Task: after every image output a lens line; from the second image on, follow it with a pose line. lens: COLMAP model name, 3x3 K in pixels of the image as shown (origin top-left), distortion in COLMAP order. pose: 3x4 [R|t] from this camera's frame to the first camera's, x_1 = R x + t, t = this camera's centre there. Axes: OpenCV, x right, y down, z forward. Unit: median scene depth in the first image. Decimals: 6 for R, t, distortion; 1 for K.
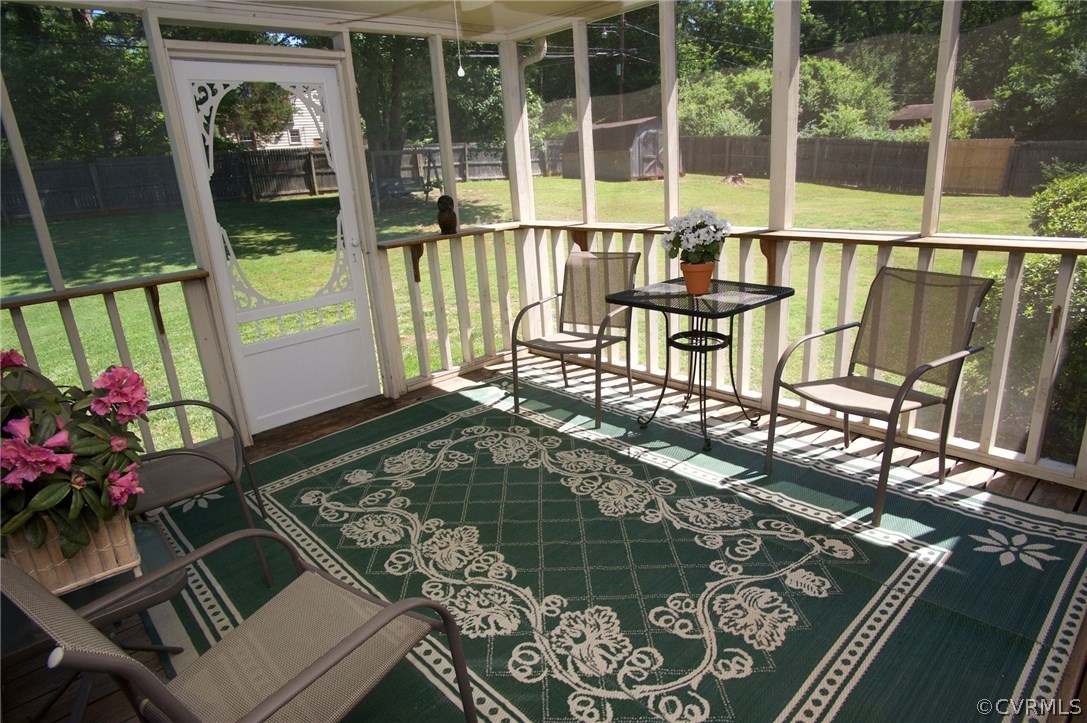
lens RADIAL K [[624.6, 0, 549.2], [0, 624.6, 362.7], [0, 0, 1]] dist [-0.054325, 0.015631]
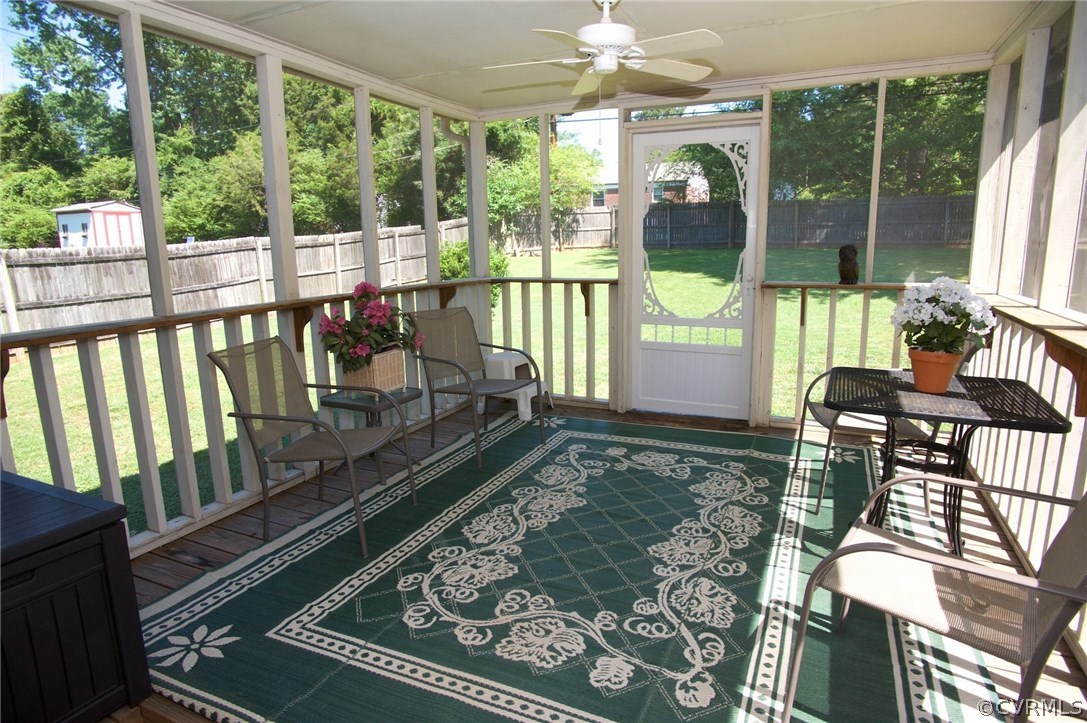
lens RADIAL K [[624.6, 0, 547.8], [0, 624.6, 363.4], [0, 0, 1]] dist [-0.054325, 0.015631]
pose [[0.379383, 0.236319, -0.894551, 0.757913], [-0.285105, 0.949645, 0.129960, -0.115560], [0.880218, 0.205736, 0.427655, 0.302594]]
